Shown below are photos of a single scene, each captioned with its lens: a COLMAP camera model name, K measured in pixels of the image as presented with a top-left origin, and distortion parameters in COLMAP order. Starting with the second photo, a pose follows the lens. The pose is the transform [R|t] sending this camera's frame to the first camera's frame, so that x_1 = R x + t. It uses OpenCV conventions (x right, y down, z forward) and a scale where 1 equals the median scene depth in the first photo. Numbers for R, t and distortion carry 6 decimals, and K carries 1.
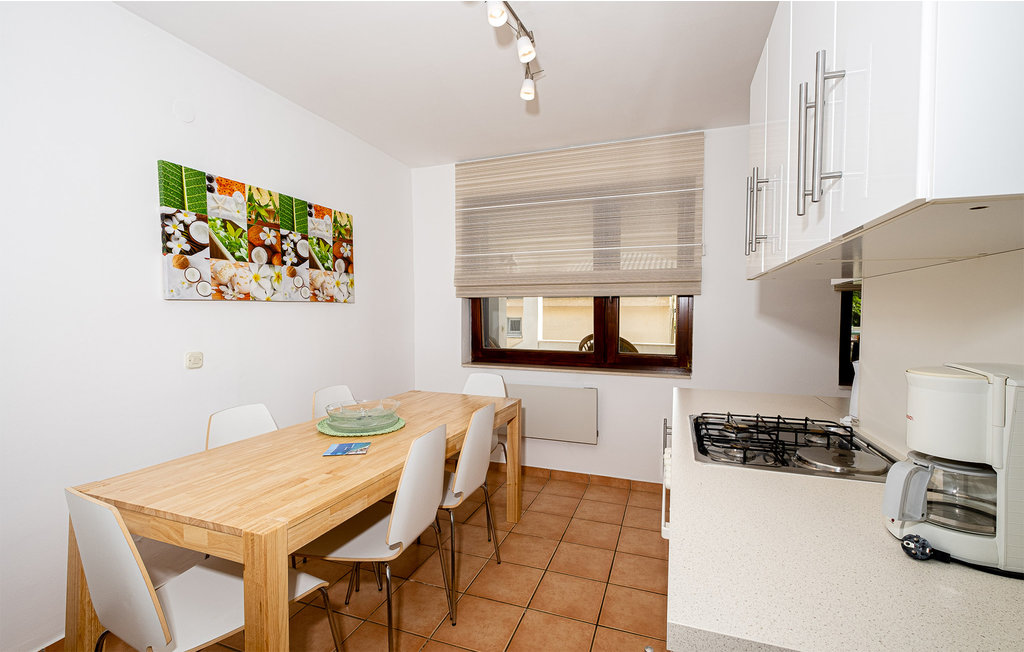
lens RADIAL K [[450.3, 0, 511.7], [0, 450.3, 324.5], [0, 0, 1]] dist [0.000530, 0.000033]
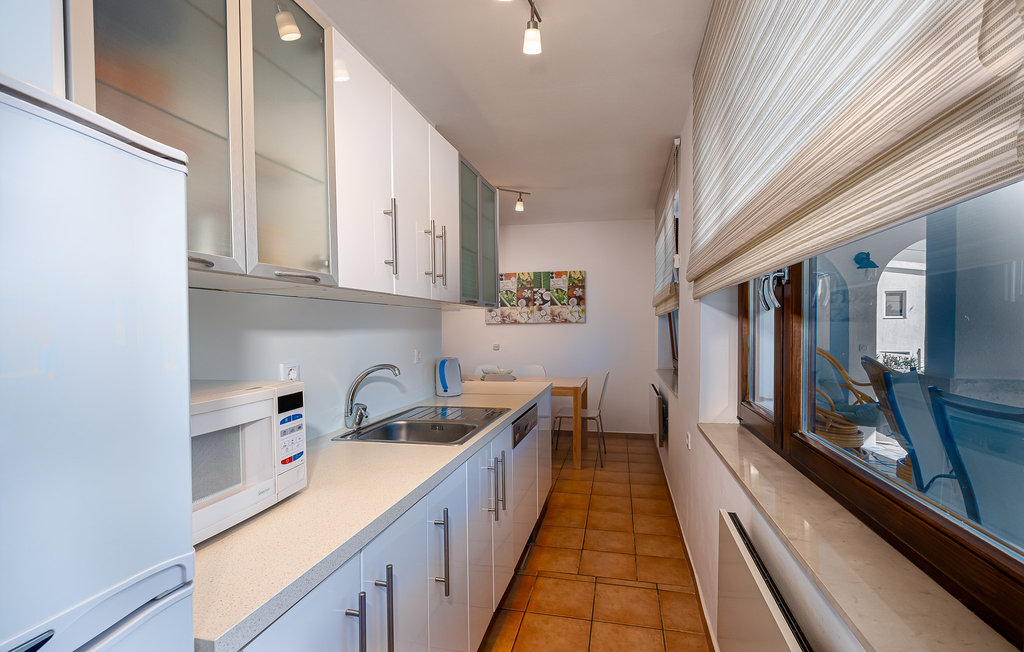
lens RADIAL K [[450.3, 0, 513.9], [0, 450.3, 332.5], [0, 0, 1]] dist [0.000530, 0.000033]
pose [[0.115698, -0.003897, -0.993277, 1.513486], [-0.028439, 0.999569, -0.007235, 0.009990], [0.992877, 0.029085, 0.115538, 0.646994]]
